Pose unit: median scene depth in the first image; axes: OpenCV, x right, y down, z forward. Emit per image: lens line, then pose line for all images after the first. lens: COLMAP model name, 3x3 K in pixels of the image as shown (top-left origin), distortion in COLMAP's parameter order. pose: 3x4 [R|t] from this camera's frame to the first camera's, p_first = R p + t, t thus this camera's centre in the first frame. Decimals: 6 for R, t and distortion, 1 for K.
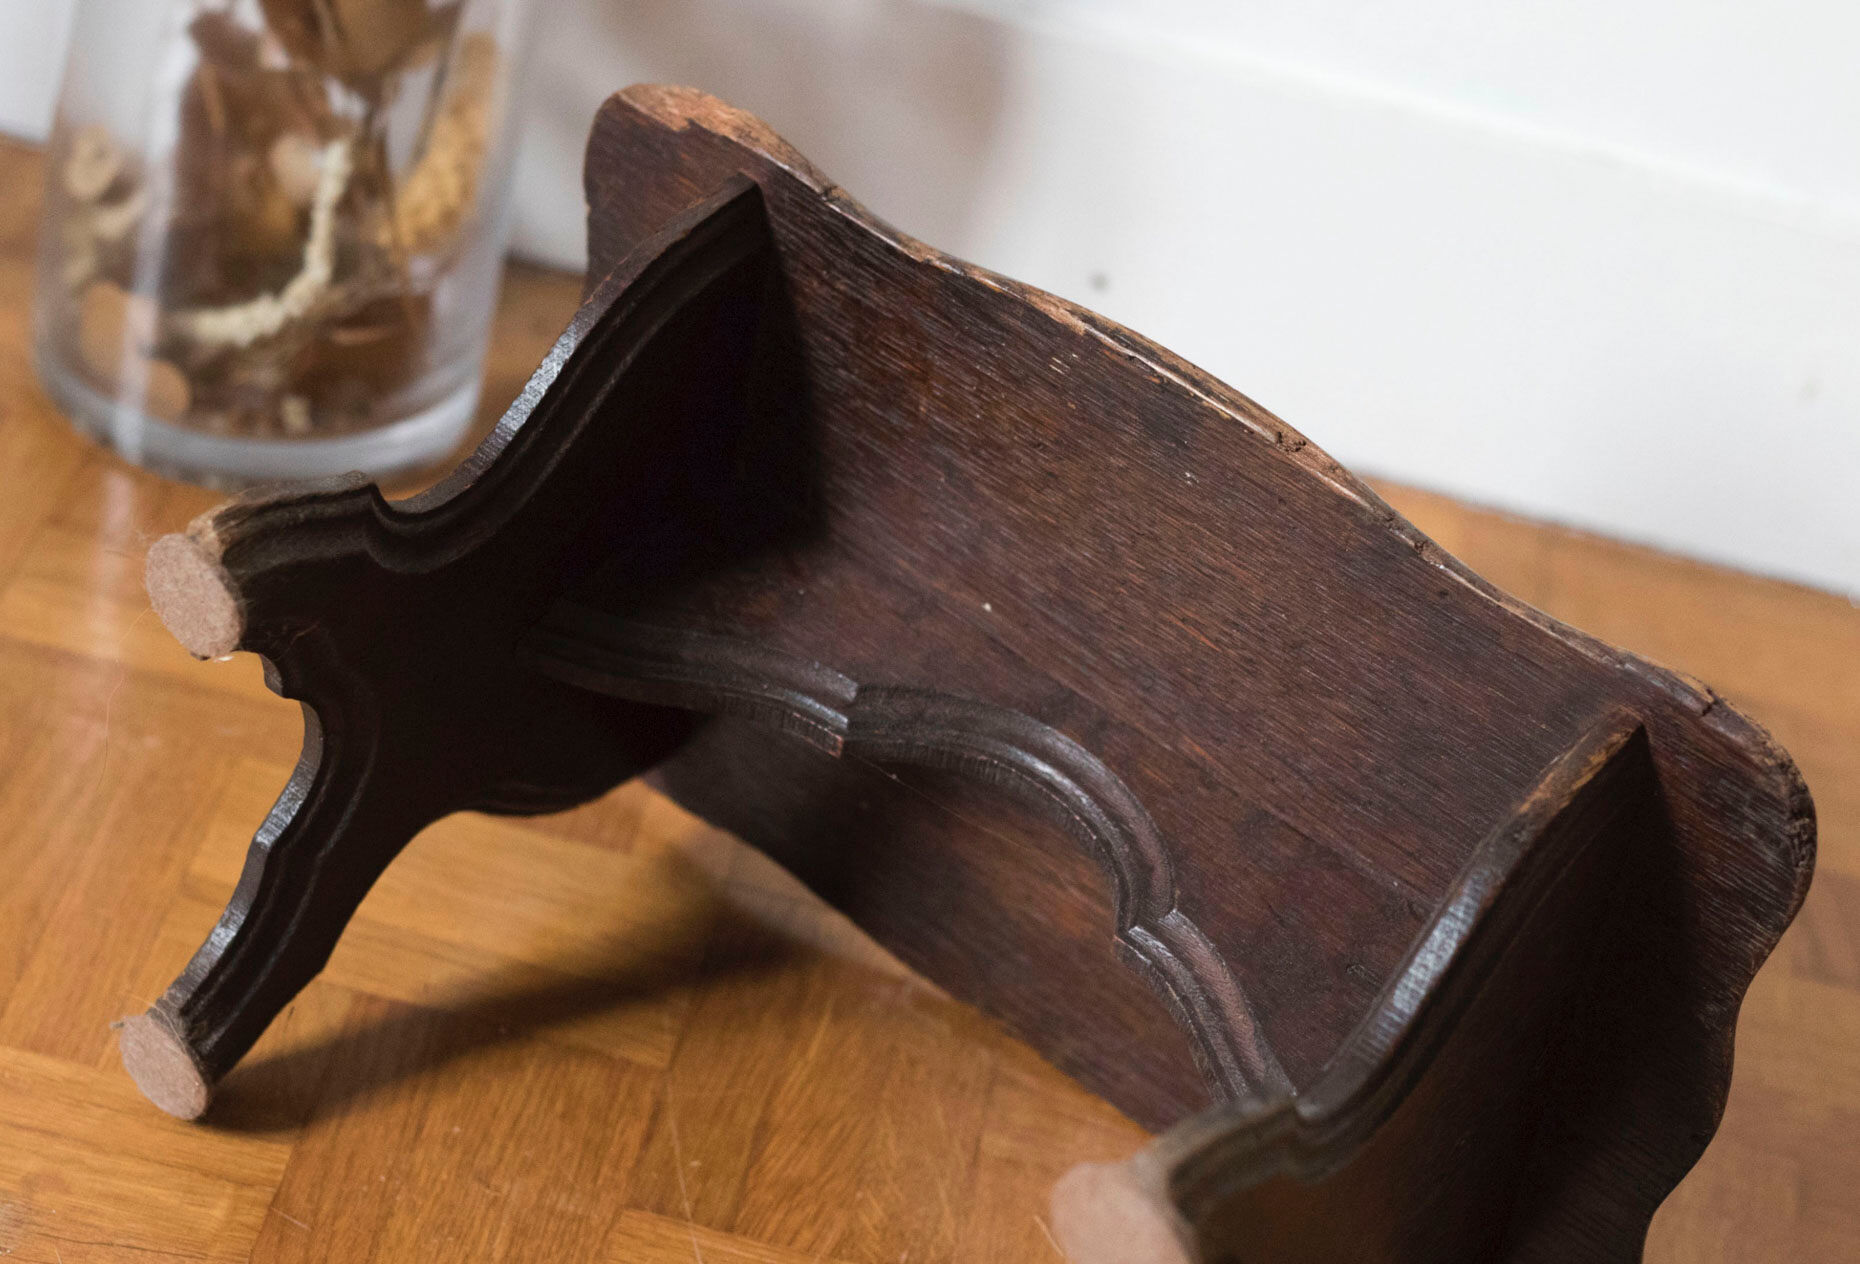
lens RADIAL K [[4706.0, 0, 927.3], [0, 4706.0, 625.7], [0, 0, 1]] dist [-0.182130, 0.000000]
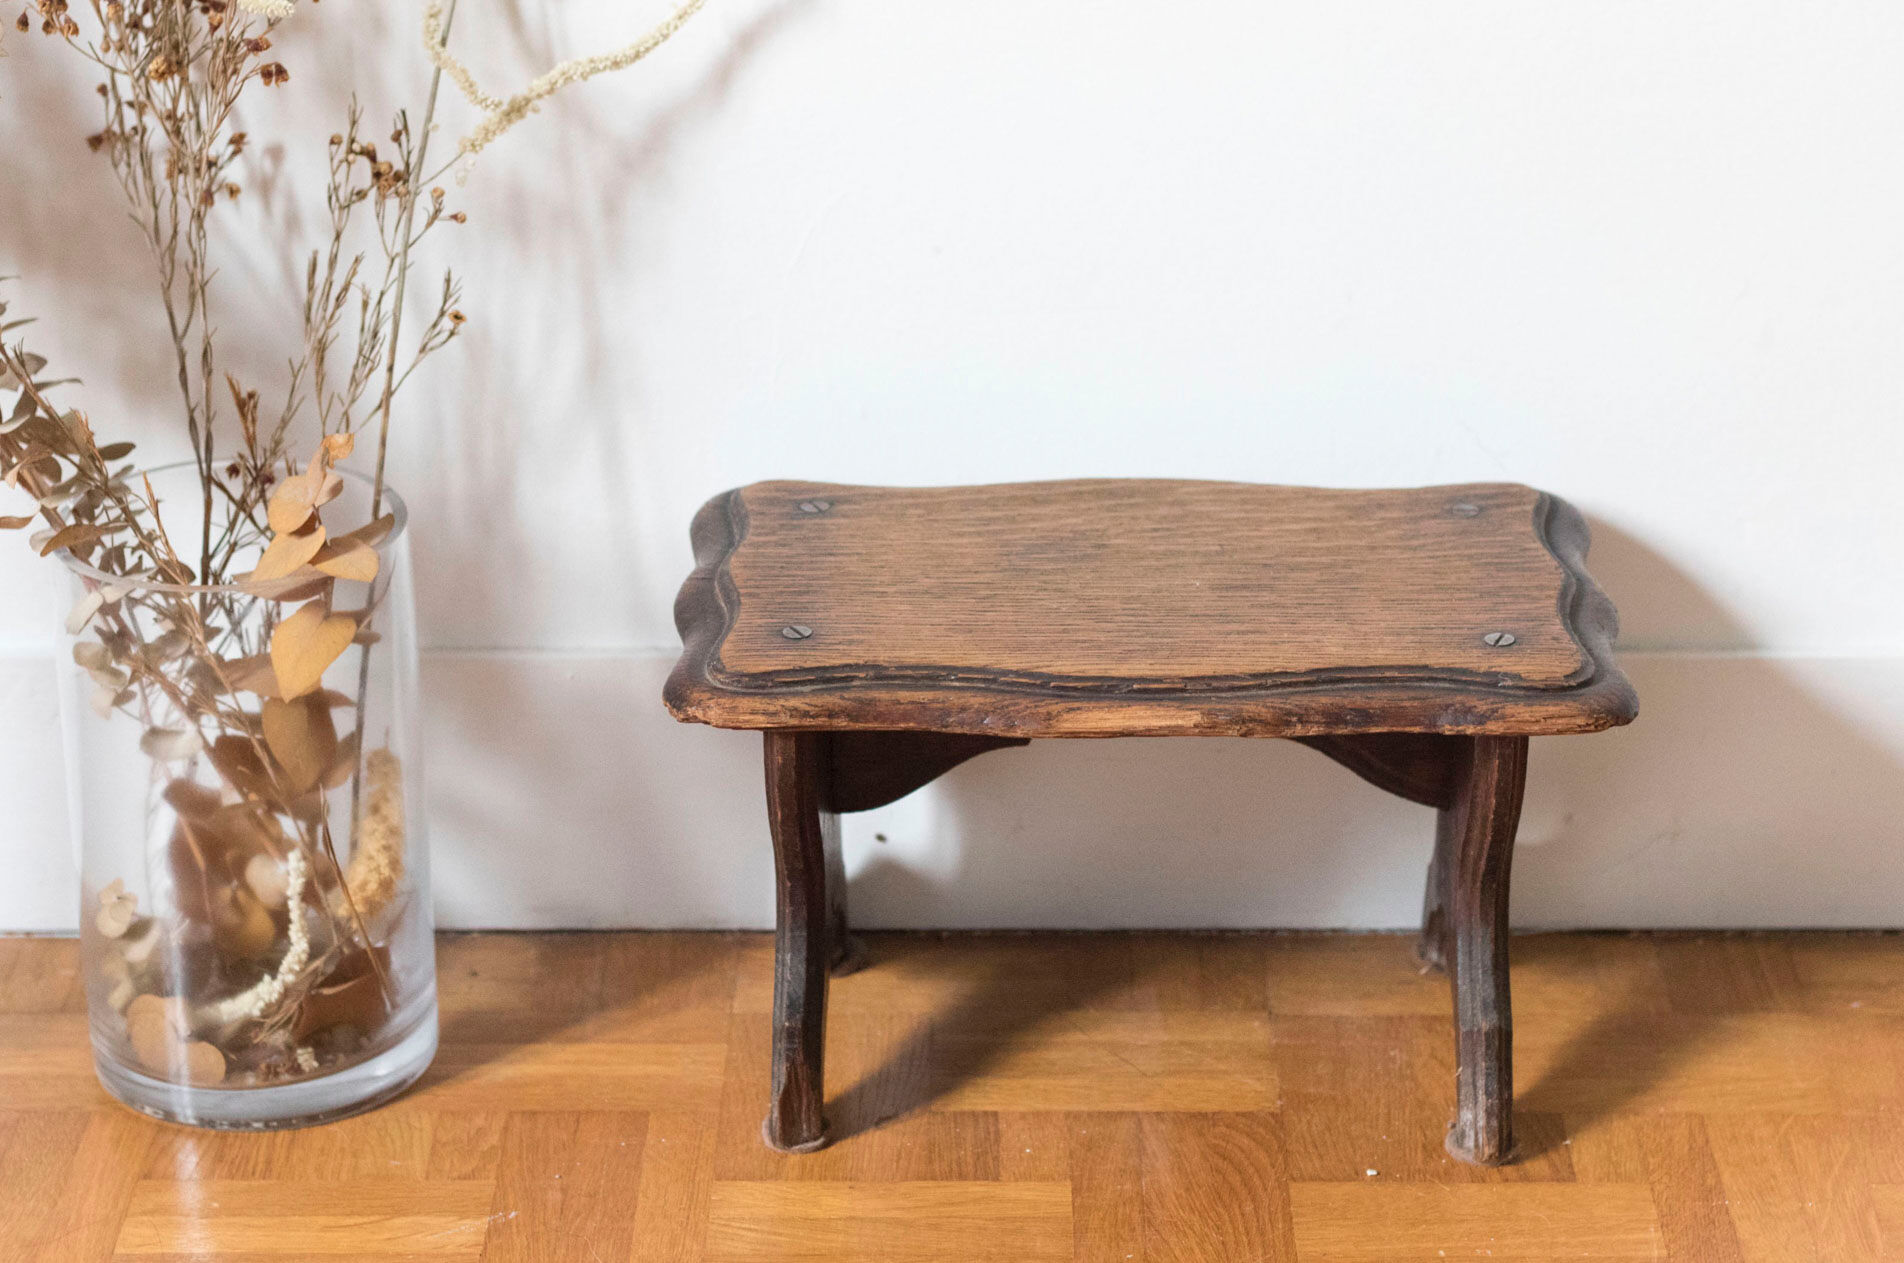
lens RADIAL K [[4694.5, 0, 946.4], [0, 4694.5, 555.5], [0, 0, 1]] dist [-0.083308, 0.000000]
pose [[0.969381, -0.240634, 0.048954, 0.009877], [0.245555, 0.948235, -0.201379, 0.130853], [0.002038, 0.207234, 0.978289, -0.323053]]
